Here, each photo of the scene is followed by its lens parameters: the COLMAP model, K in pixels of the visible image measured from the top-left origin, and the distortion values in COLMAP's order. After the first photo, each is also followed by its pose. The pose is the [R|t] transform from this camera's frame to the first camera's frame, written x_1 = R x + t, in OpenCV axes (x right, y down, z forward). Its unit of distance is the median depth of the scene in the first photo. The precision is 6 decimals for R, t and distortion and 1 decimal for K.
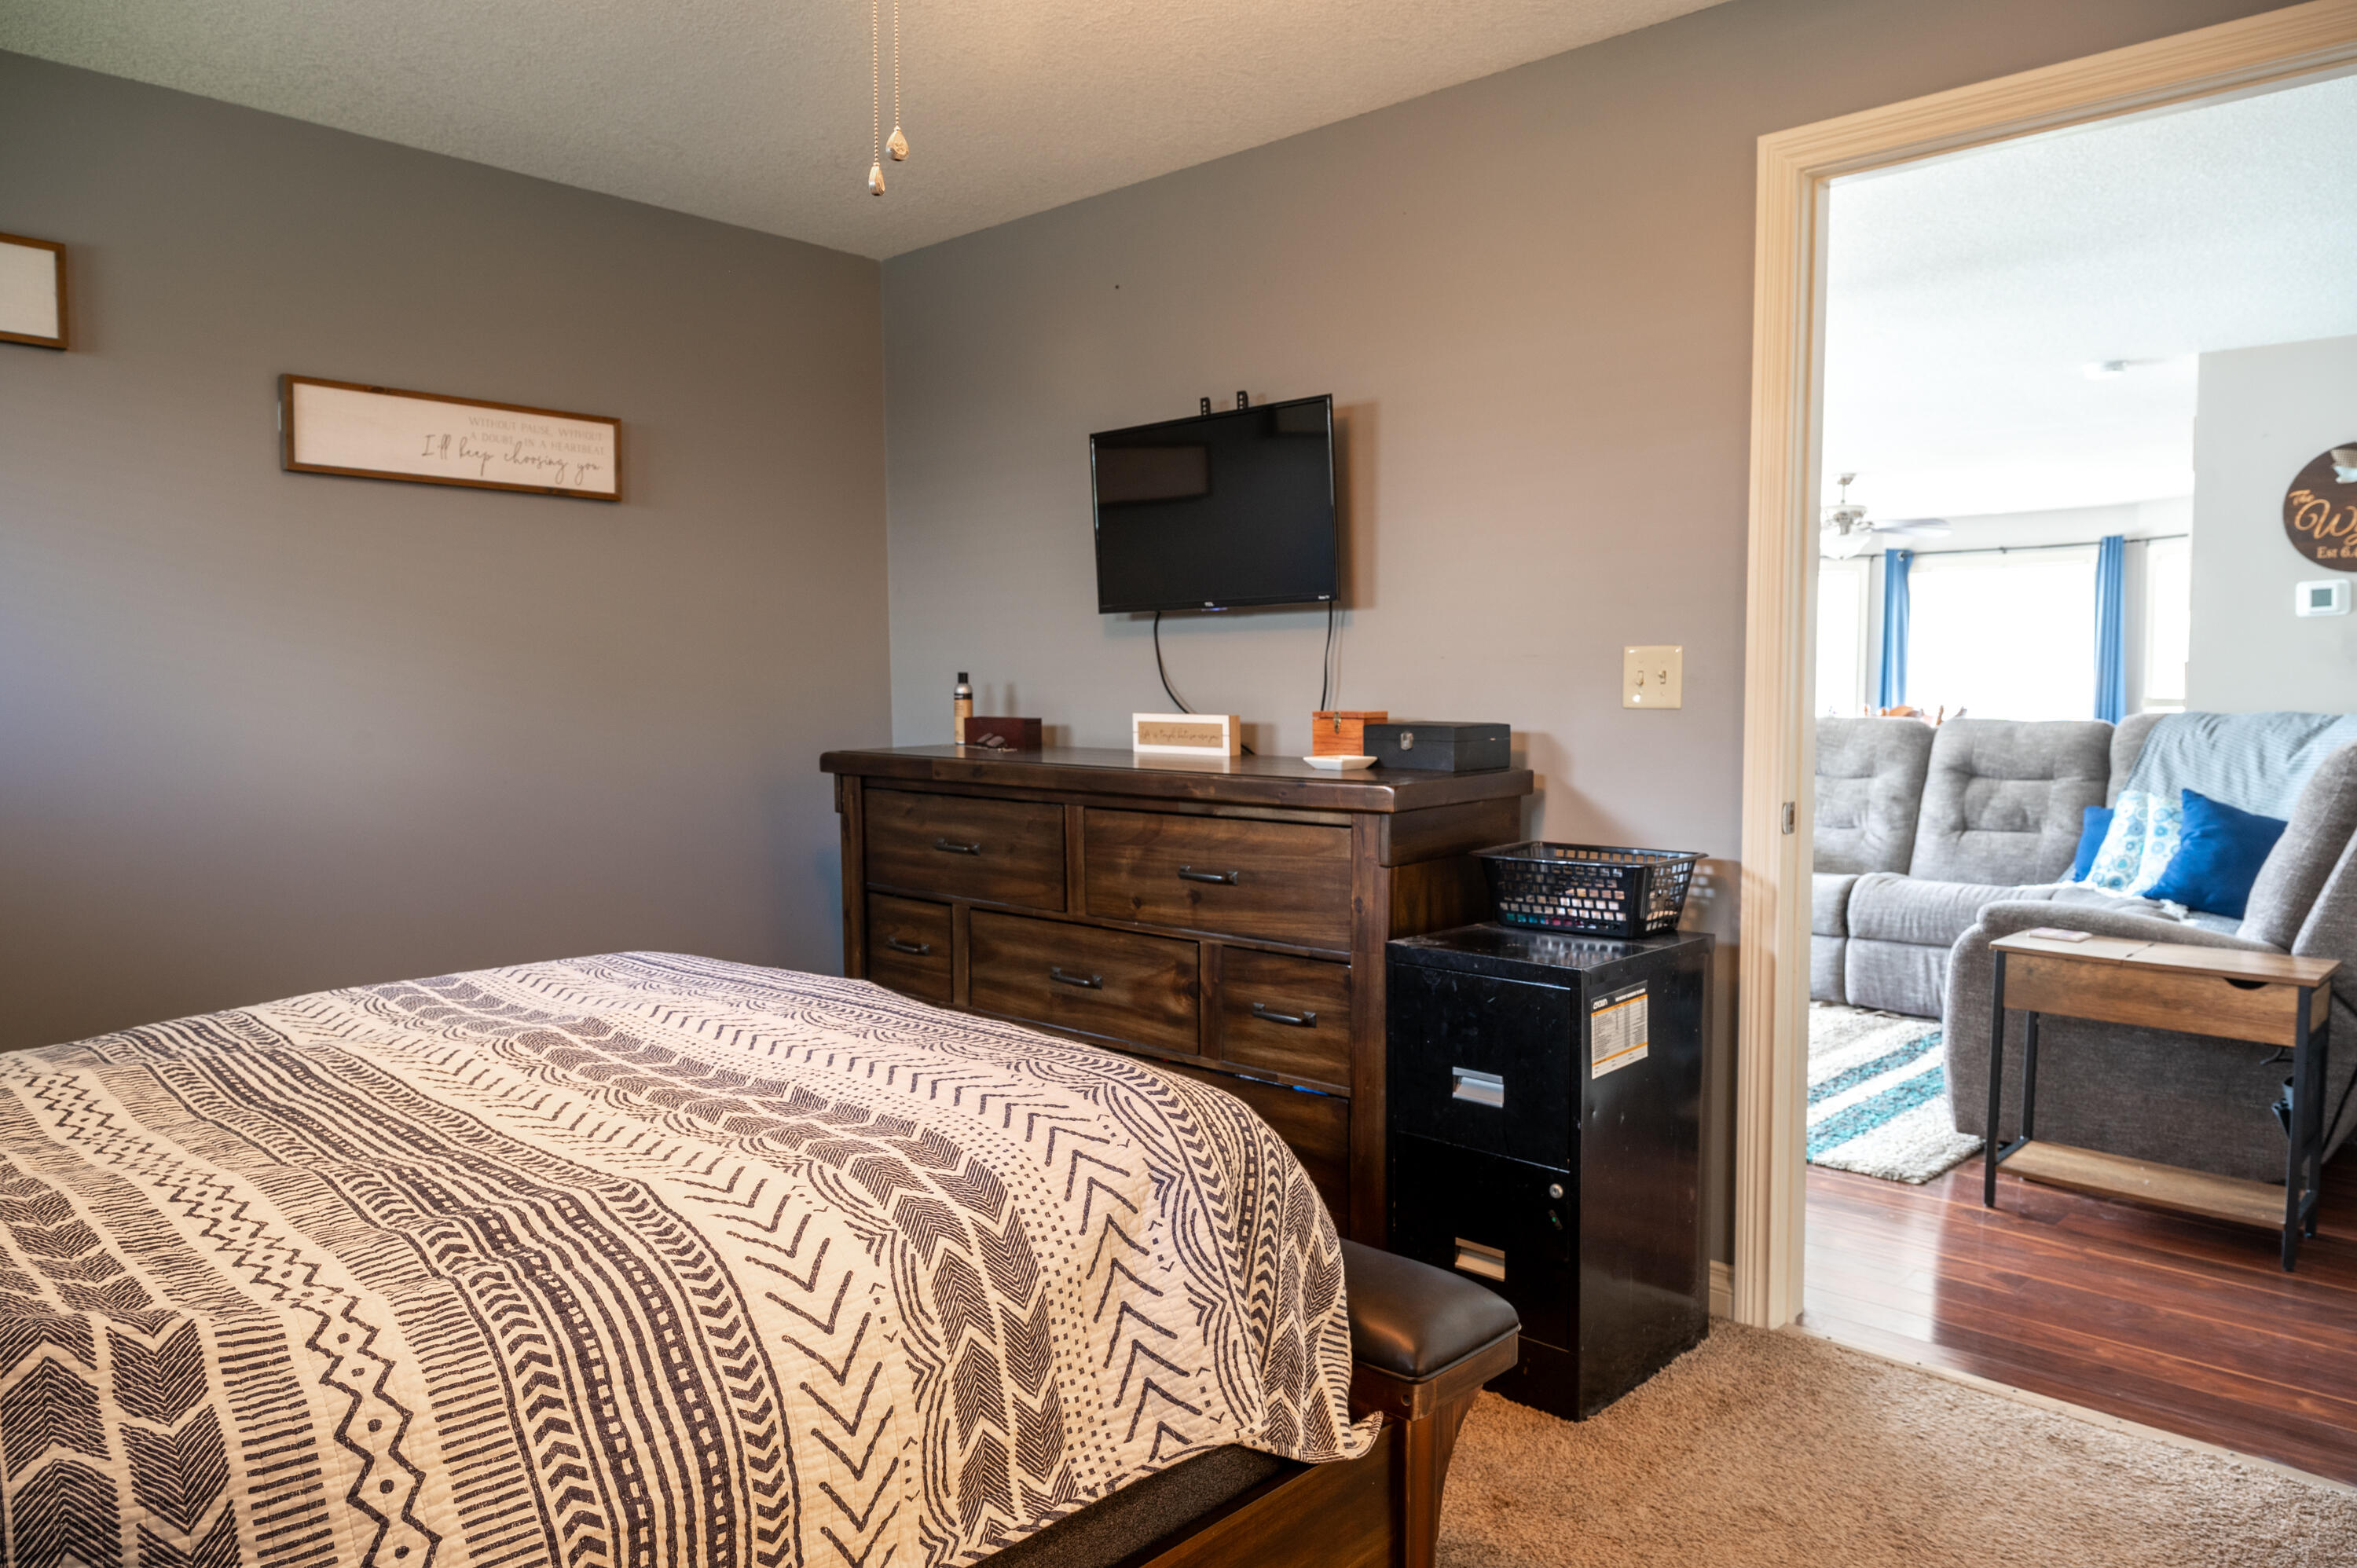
lens RADIAL K [[1592.8, 0, 1172.7], [0, 1592.8, 786.1], [0, 0, 1]] dist [-0.001635, 0.002323]
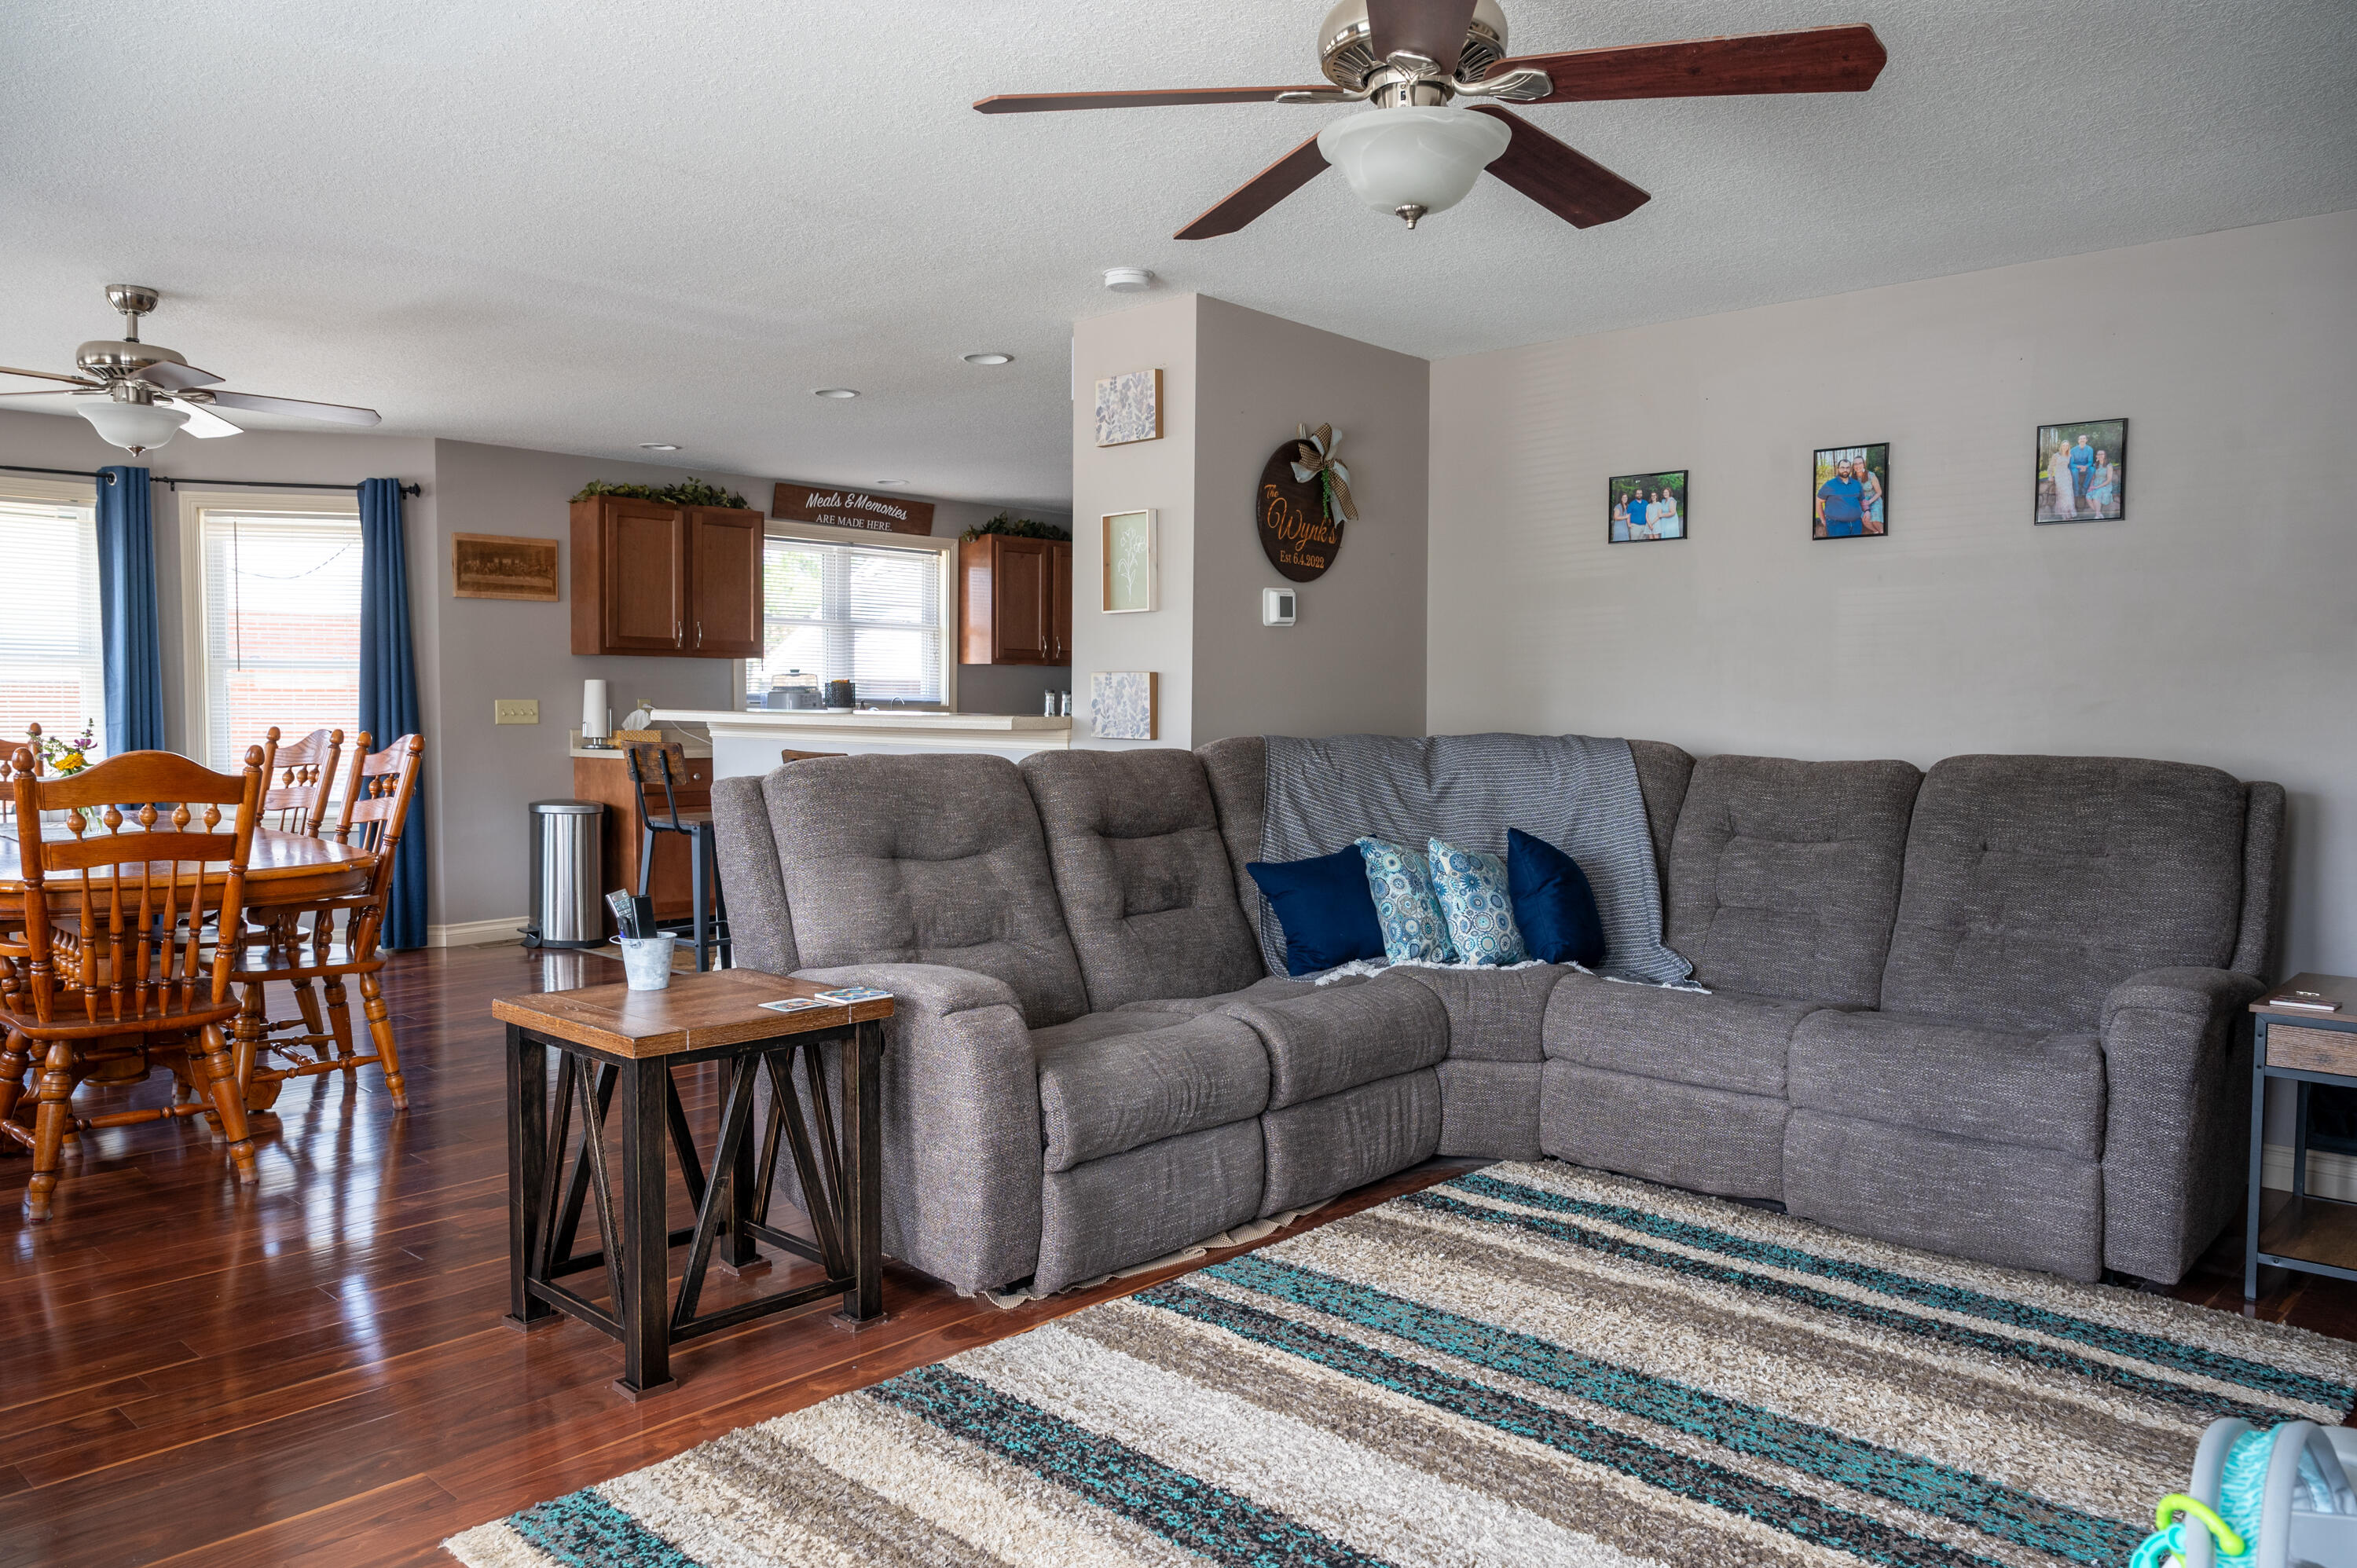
lens RADIAL K [[1642.4, 0, 1184.0], [0, 1642.4, 789.9], [0, 0, 1]] dist [-0.012883, 0.006671]
pose [[-0.016079, -0.054462, 0.998386, -0.206400], [0.054003, 0.997011, 0.055257, -0.067465], [-0.998411, 0.054805, -0.013089, 1.046880]]
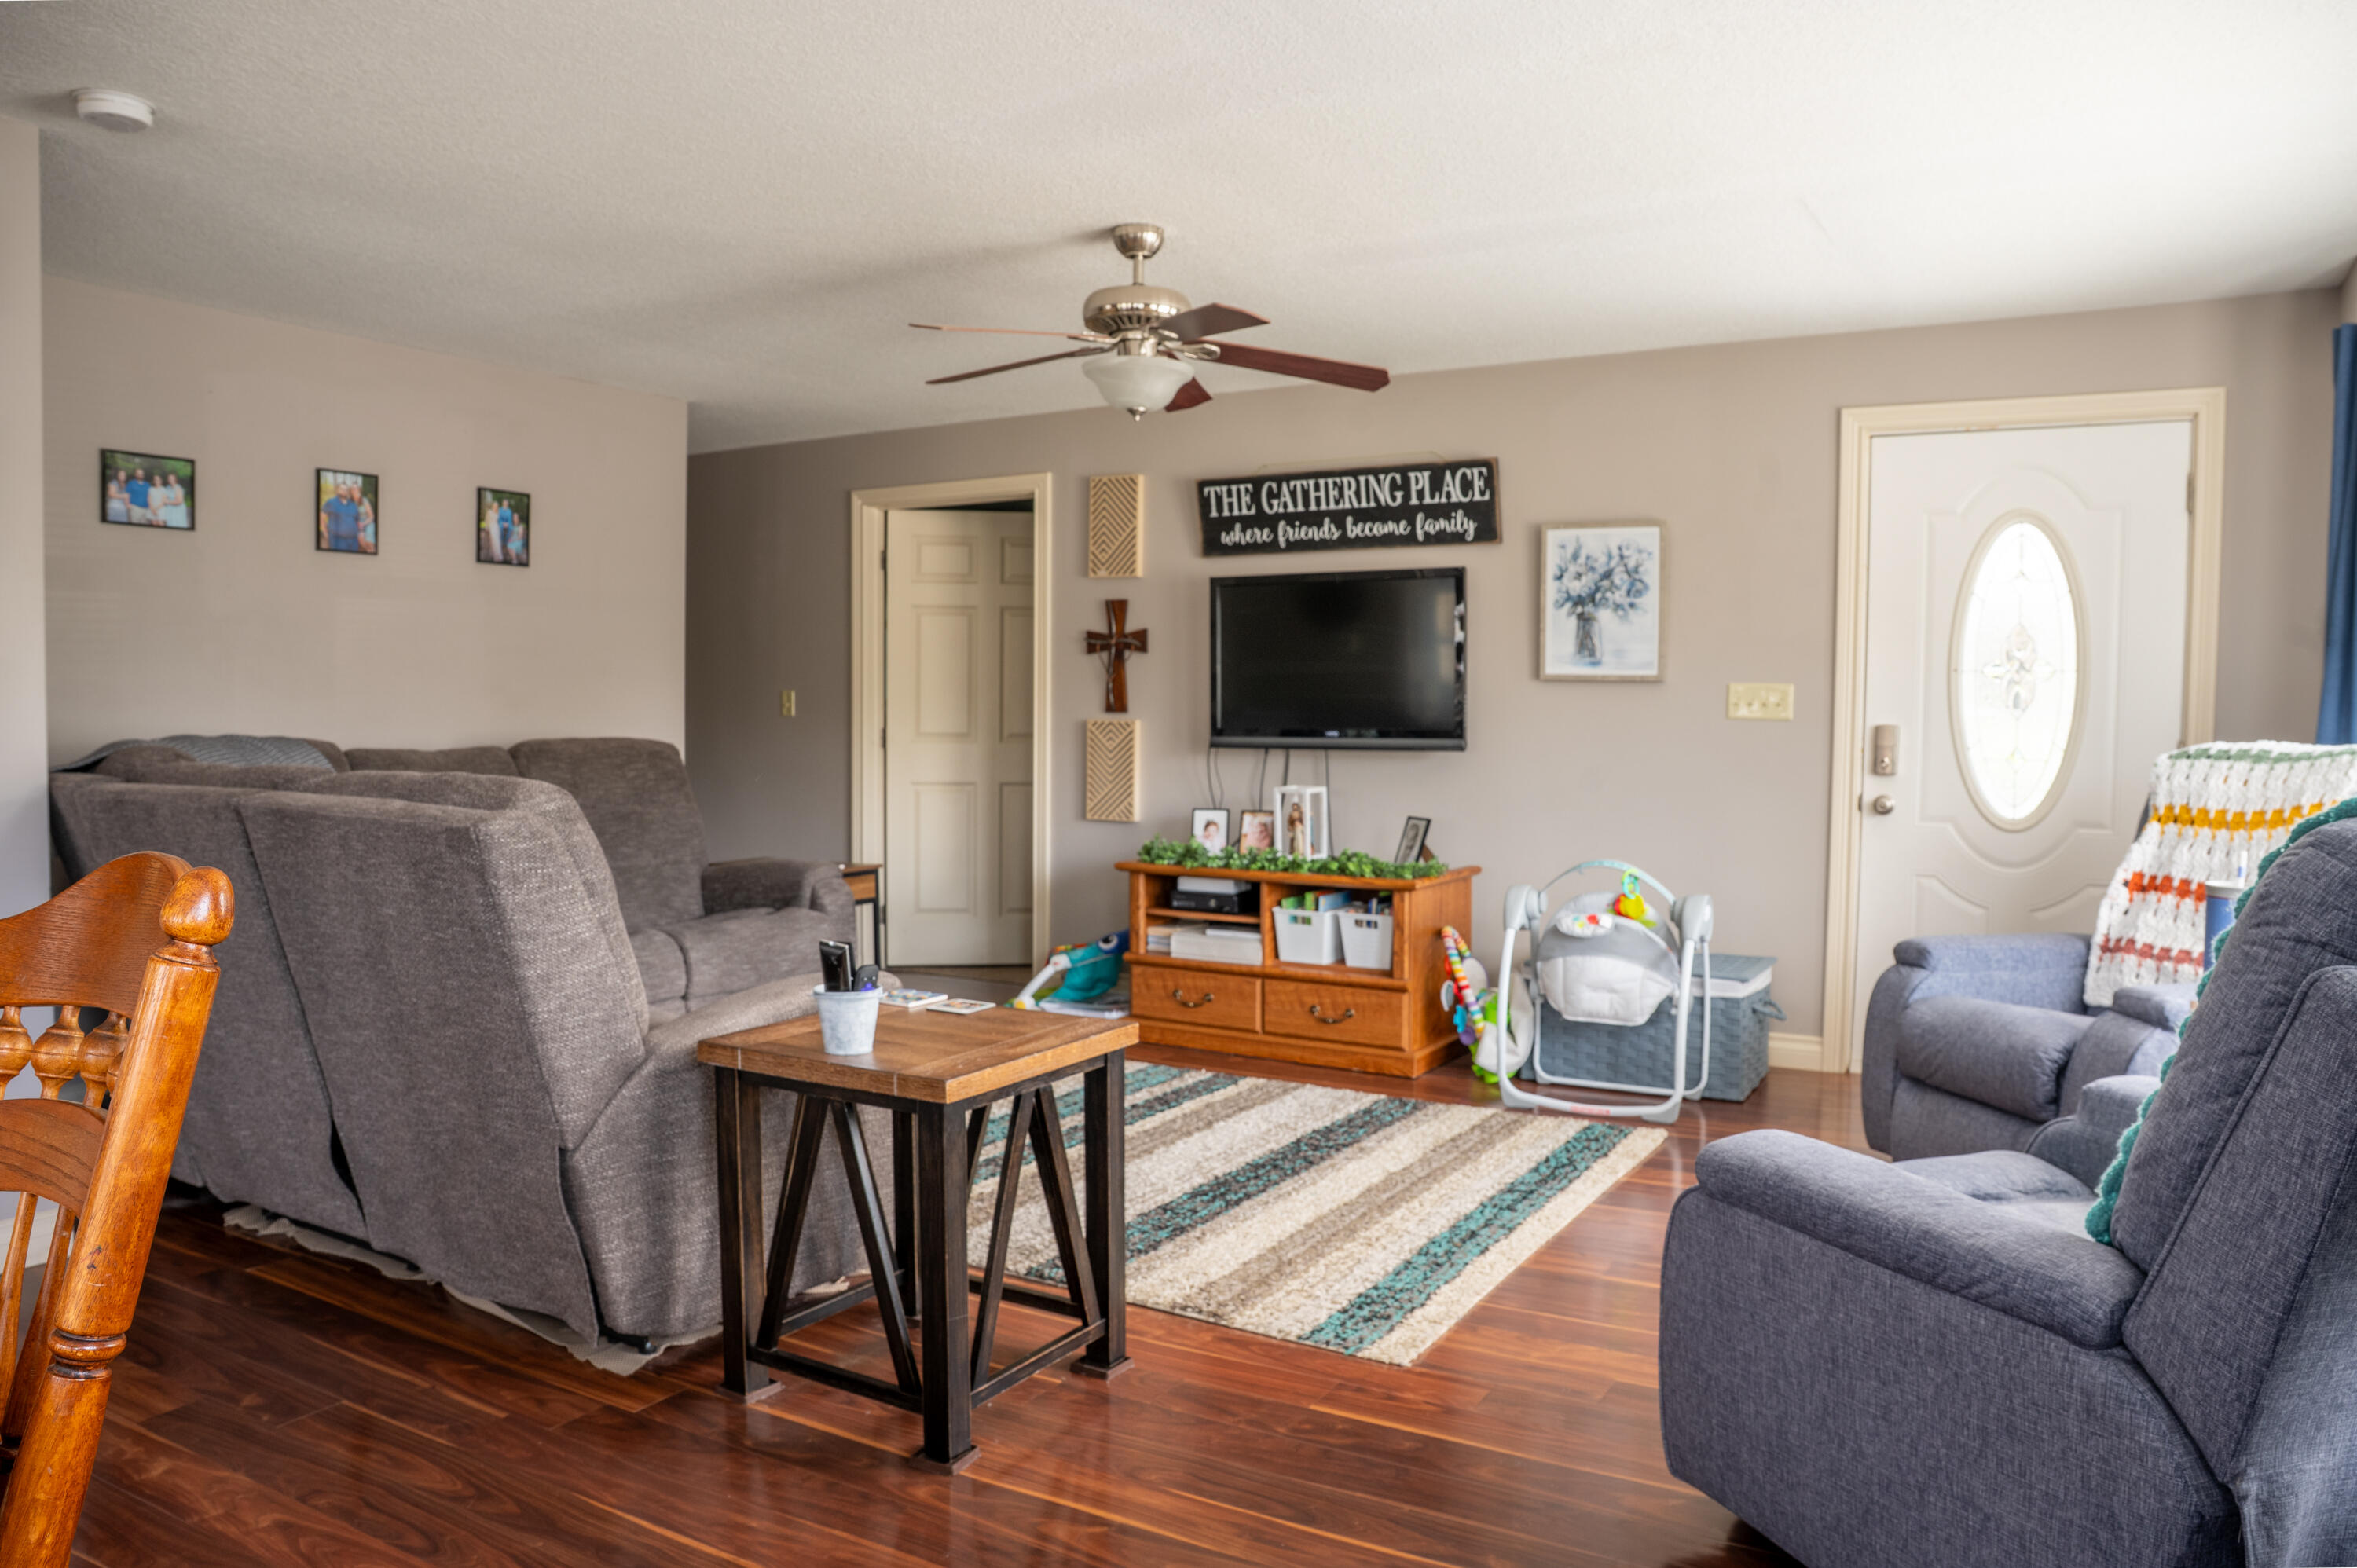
lens RADIAL K [[1655.7, 0, 1178.5], [0, 1655.7, 784.0], [0, 0, 1]] dist [-0.166051, 0.130136]
pose [[-0.972835, 0.005426, -0.231437, 0.292823], [-0.019373, 0.994311, 0.104742, -0.098799], [0.230689, 0.106380, -0.967195, 1.599930]]
